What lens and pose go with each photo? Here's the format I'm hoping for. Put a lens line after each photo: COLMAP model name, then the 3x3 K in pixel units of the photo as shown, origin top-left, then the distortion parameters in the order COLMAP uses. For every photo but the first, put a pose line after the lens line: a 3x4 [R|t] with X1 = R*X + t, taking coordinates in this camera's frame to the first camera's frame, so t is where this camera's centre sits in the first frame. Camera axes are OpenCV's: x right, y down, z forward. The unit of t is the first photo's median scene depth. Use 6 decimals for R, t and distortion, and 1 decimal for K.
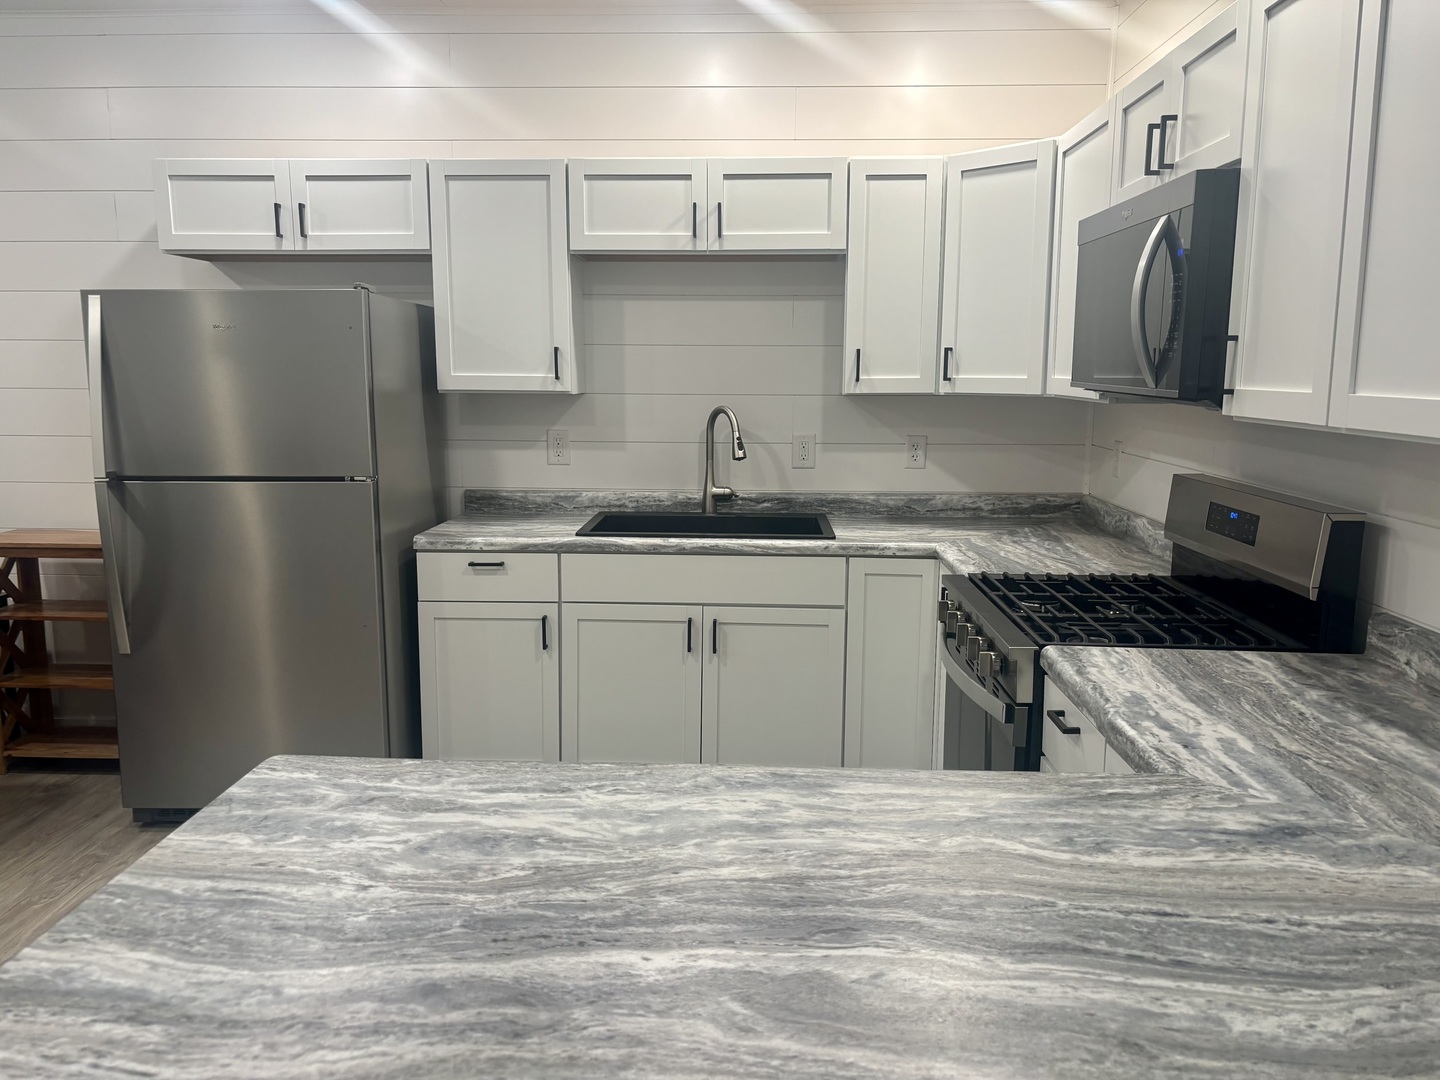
lens RADIAL K [[1097.3, 0, 713.8], [0, 1097.3, 538.7], [0, 0, 1]] dist [0.048634, -0.049804]
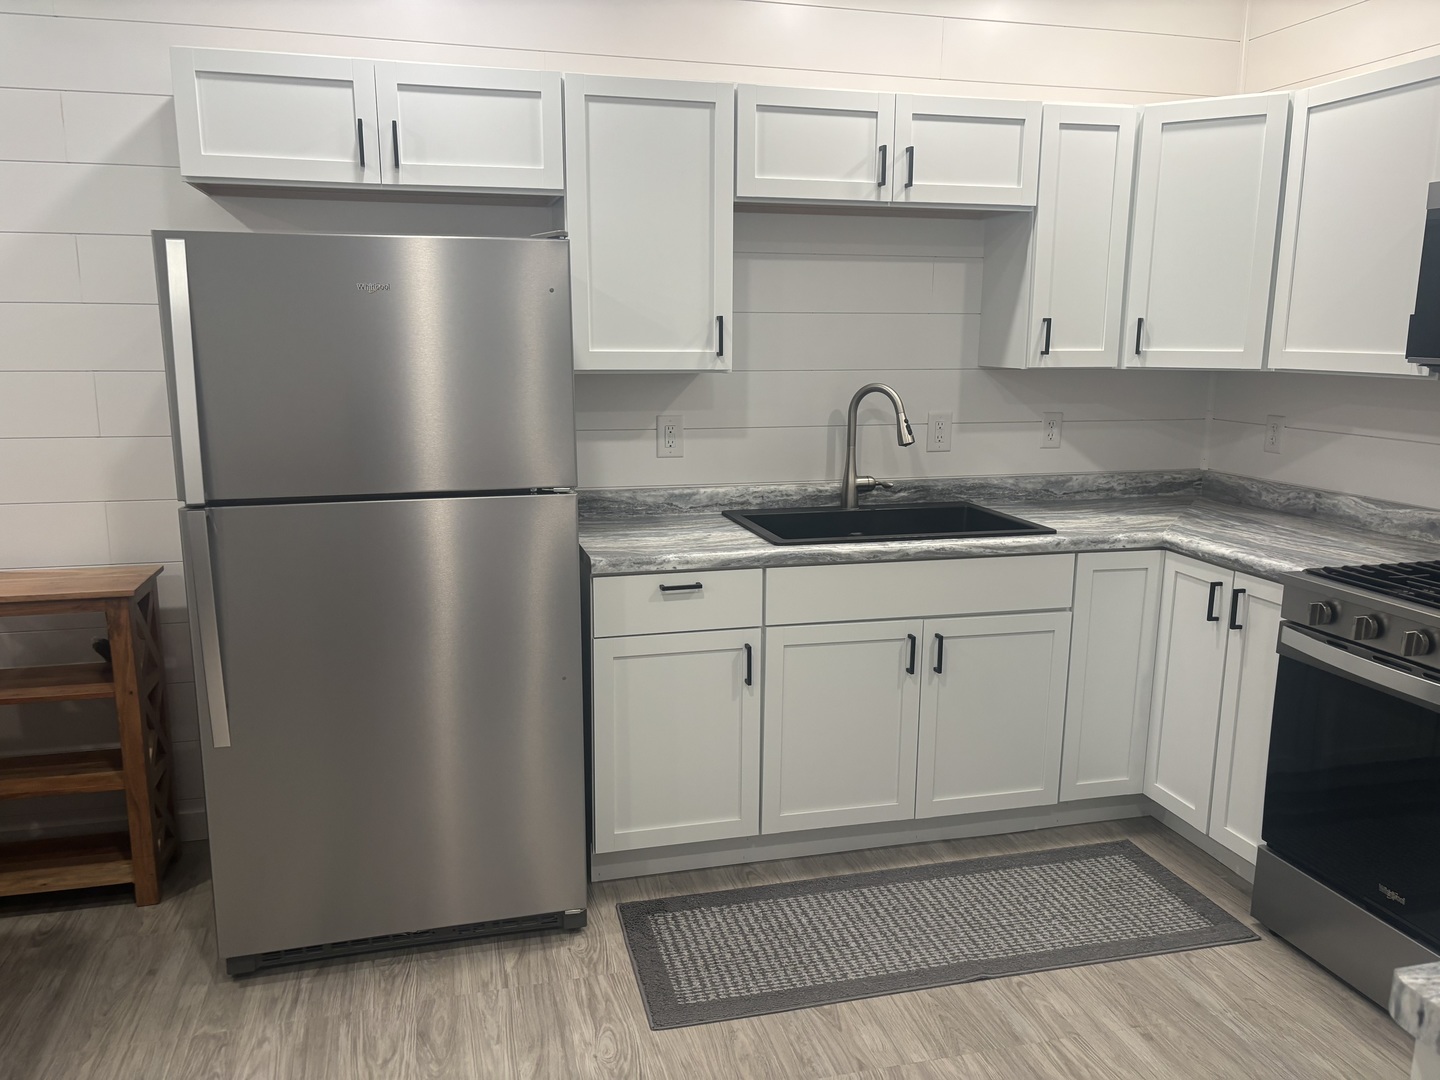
lens RADIAL K [[1097.3, 0, 704.6], [0, 1097.3, 538.0], [0, 0, 1]] dist [0.048634, -0.049804]
pose [[0.955488, -0.053969, 0.290052, -0.409039], [0.044627, 0.998253, 0.038731, -0.041707], [-0.291635, -0.024063, 0.956227, 0.218202]]
